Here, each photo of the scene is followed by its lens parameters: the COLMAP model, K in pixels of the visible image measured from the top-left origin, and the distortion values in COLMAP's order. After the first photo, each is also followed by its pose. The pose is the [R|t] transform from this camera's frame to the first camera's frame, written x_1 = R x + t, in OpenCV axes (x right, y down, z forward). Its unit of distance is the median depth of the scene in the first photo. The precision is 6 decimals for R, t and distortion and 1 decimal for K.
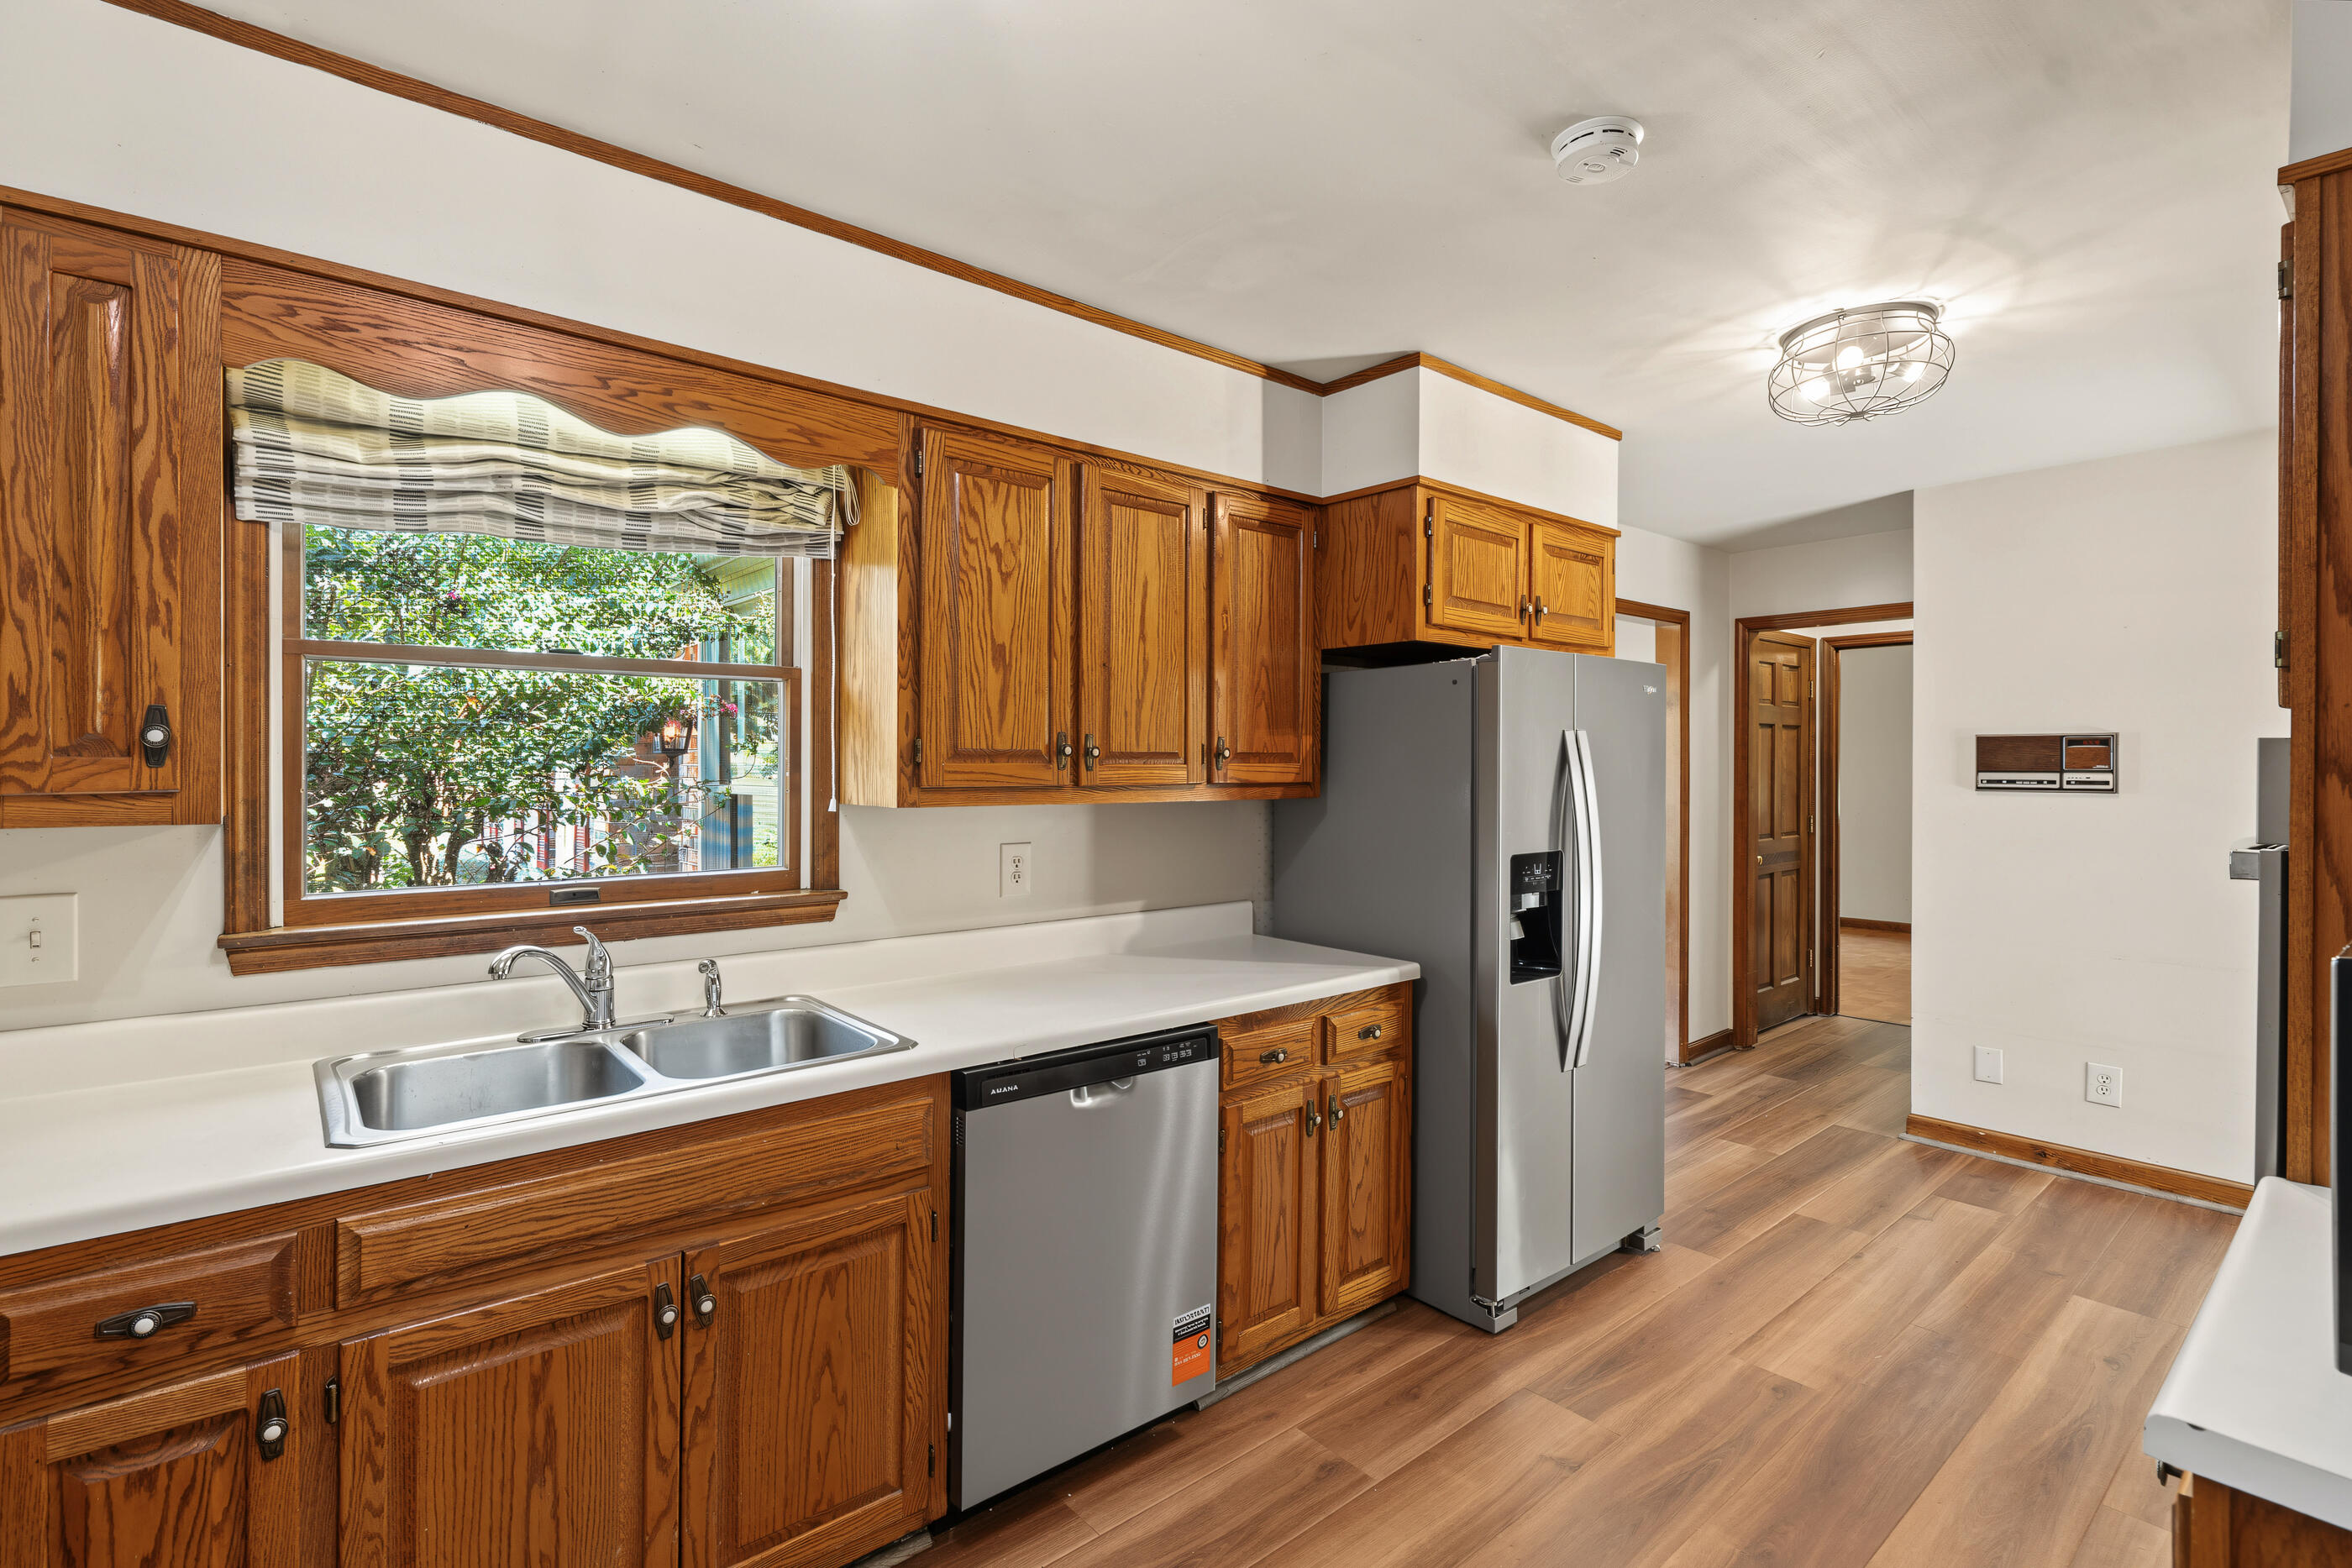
lens RADIAL K [[1096.6, 0, 1175.2], [0, 1096.6, 769.5], [0, 0, 1]] dist [-0.000720, 0.000831]
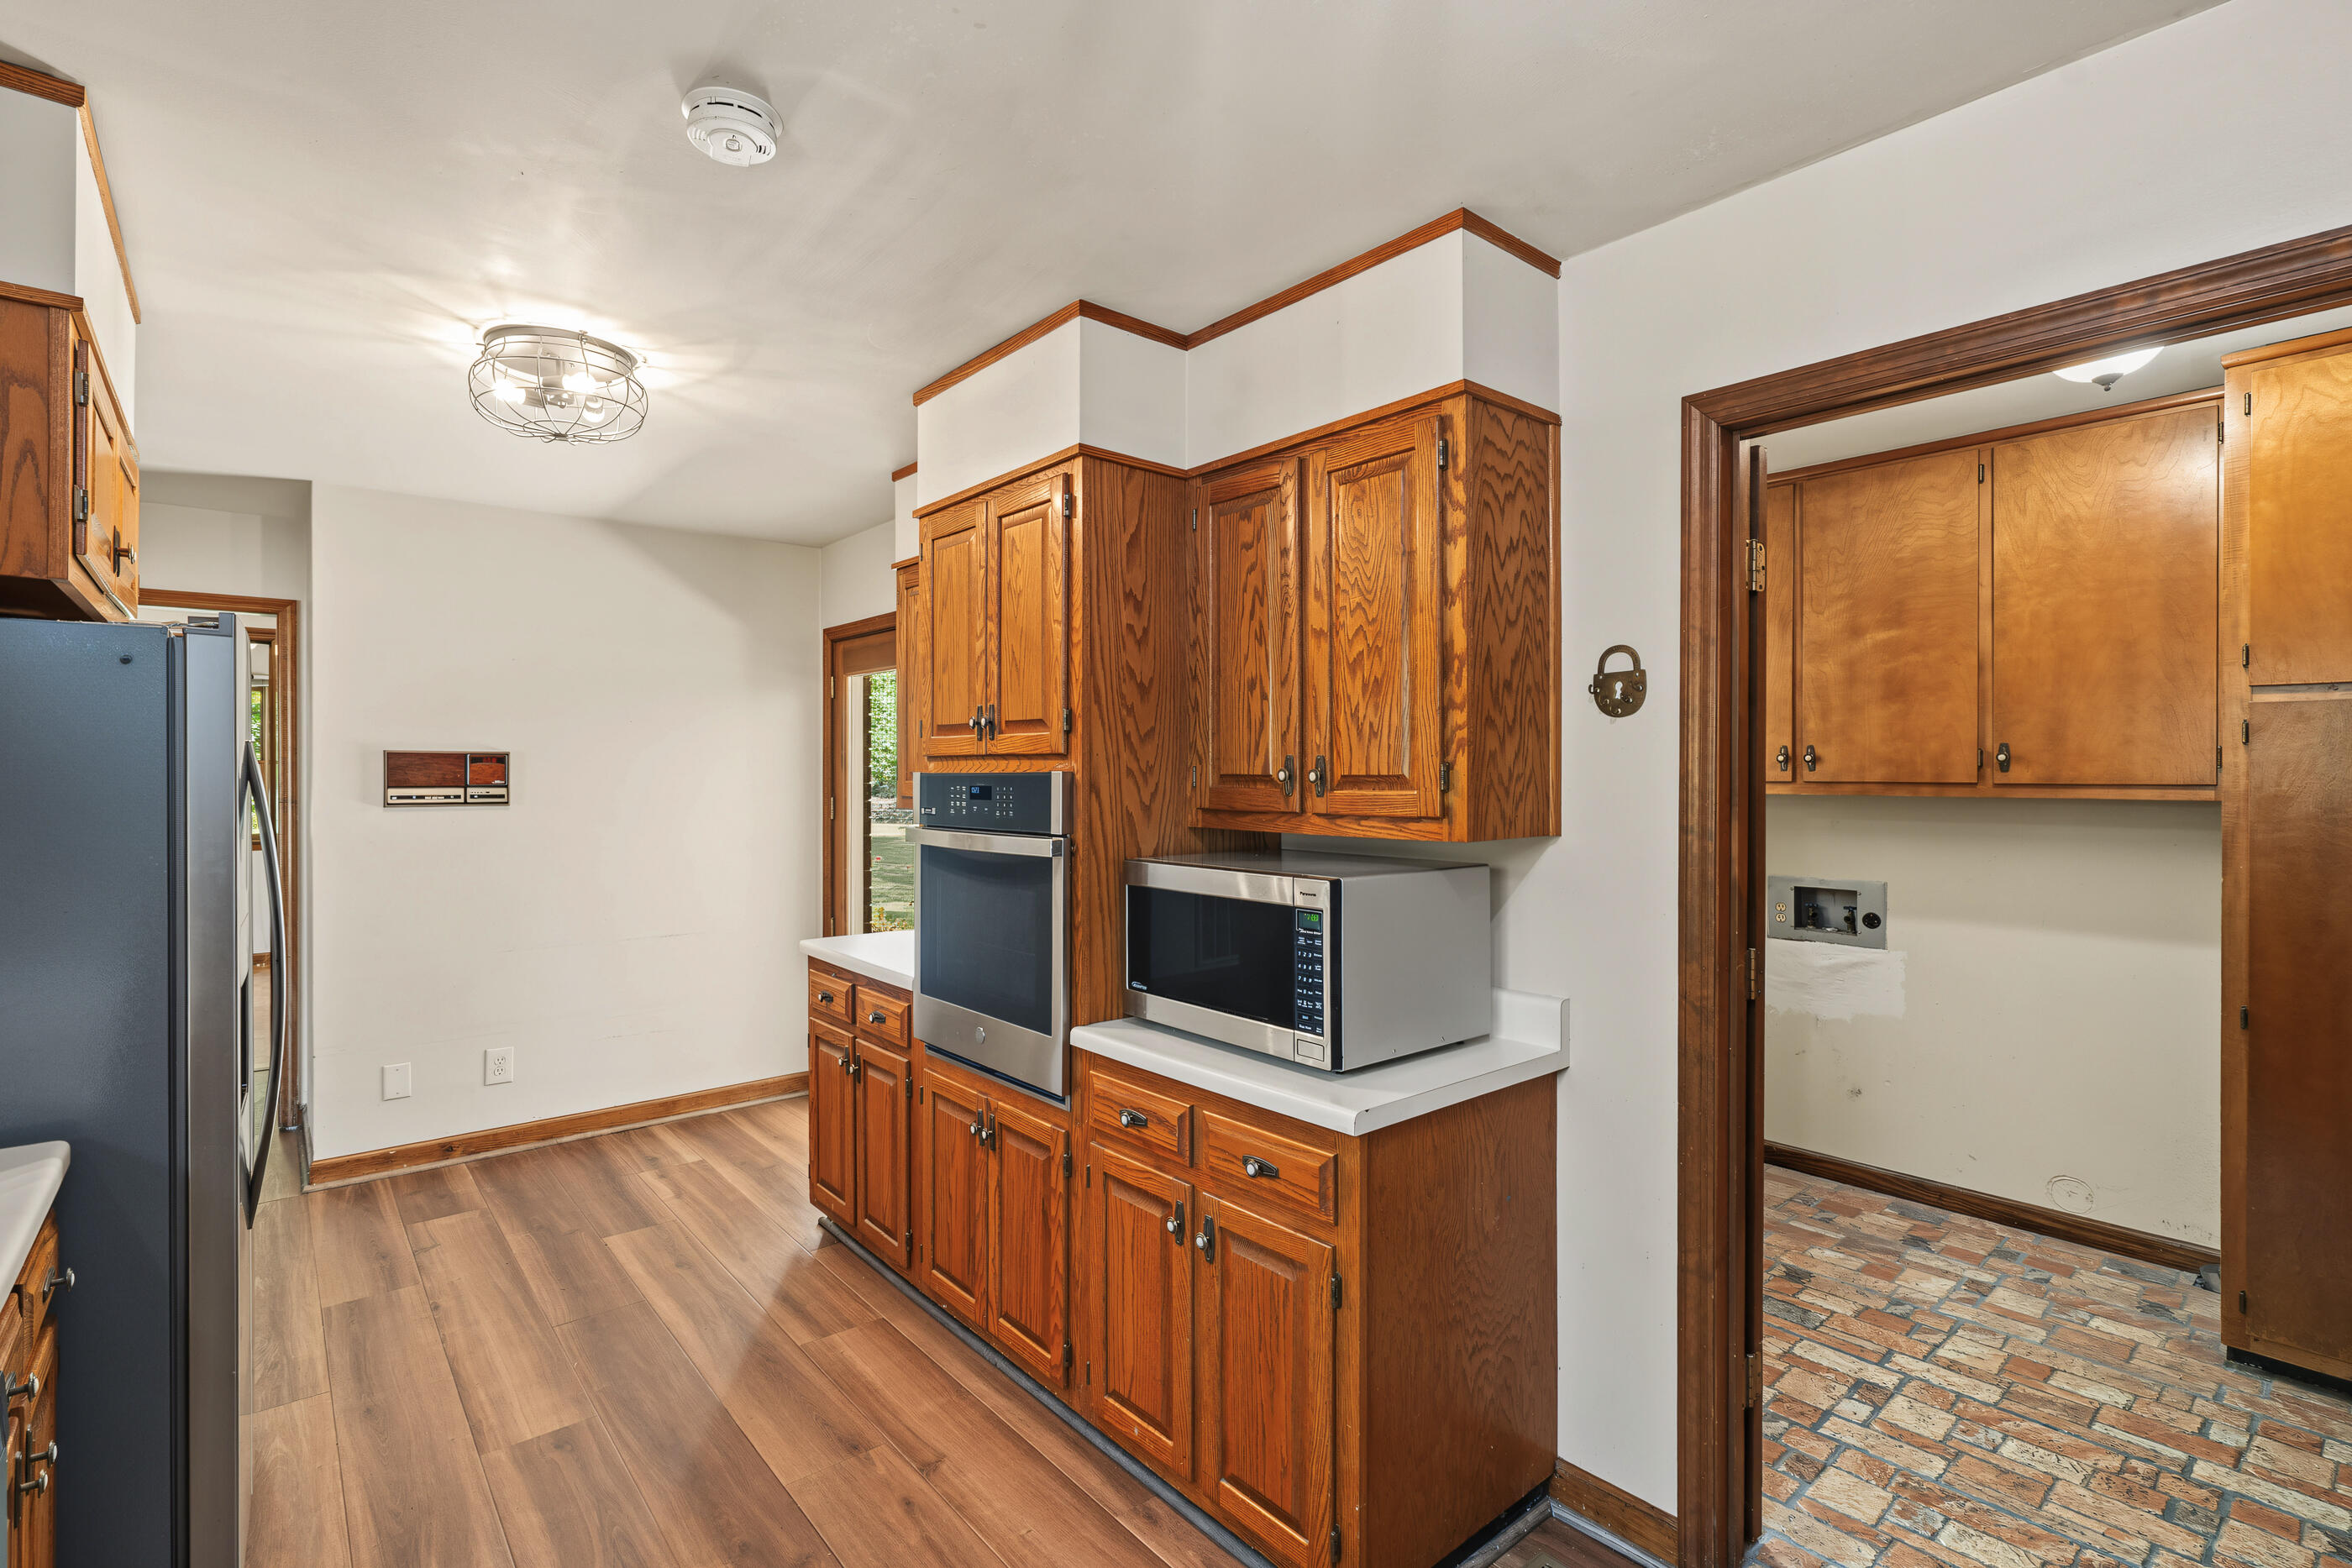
lens RADIAL K [[1096.6, 0, 1154.2], [0, 1096.6, 773.2], [0, 0, 1]] dist [-0.000720, 0.000831]
pose [[0.011579, -0.003854, 0.999926, -0.384348], [0.004937, 0.999981, 0.003797, -0.017747], [-0.999921, 0.004893, 0.011597, 0.461438]]
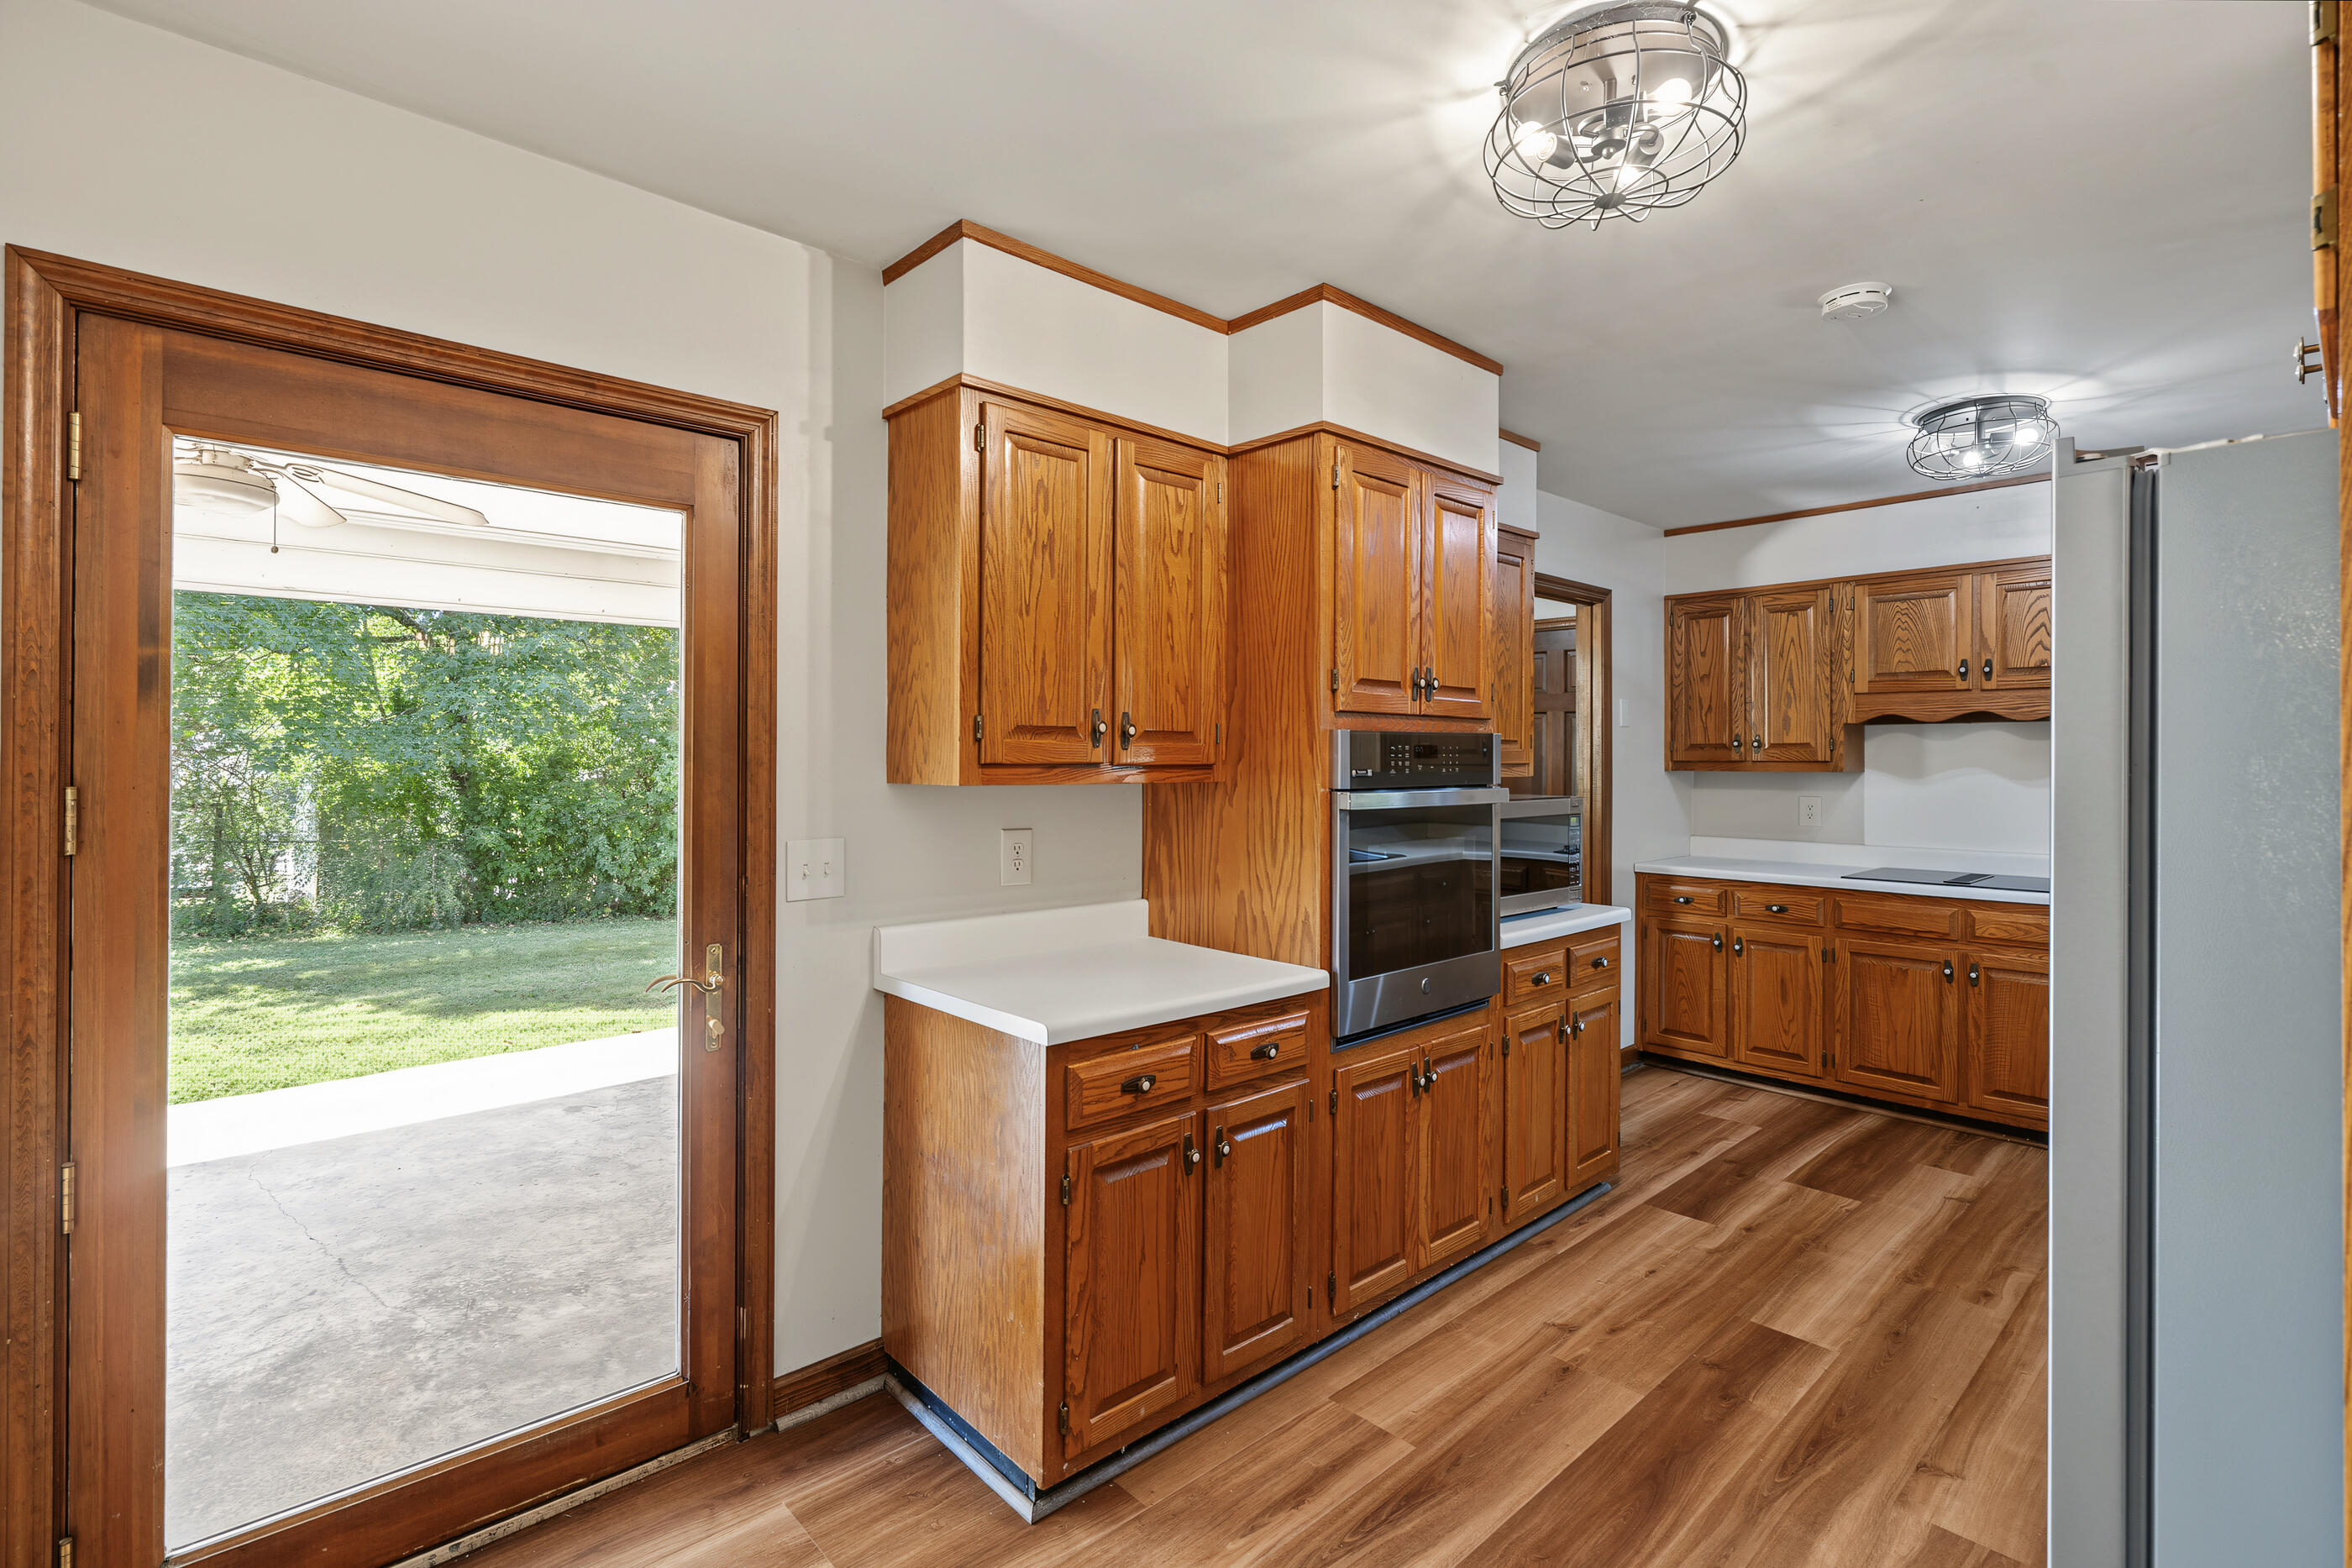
lens RADIAL K [[1096.6, 0, 1178.9], [0, 1096.6, 752.1], [0, 0, 1]] dist [-0.000720, 0.000831]
pose [[-0.998737, -0.005431, -0.049959, 0.932144], [-0.005476, 0.999985, 0.000761, 0.005187], [0.049954, 0.001033, -0.998751, 1.684724]]
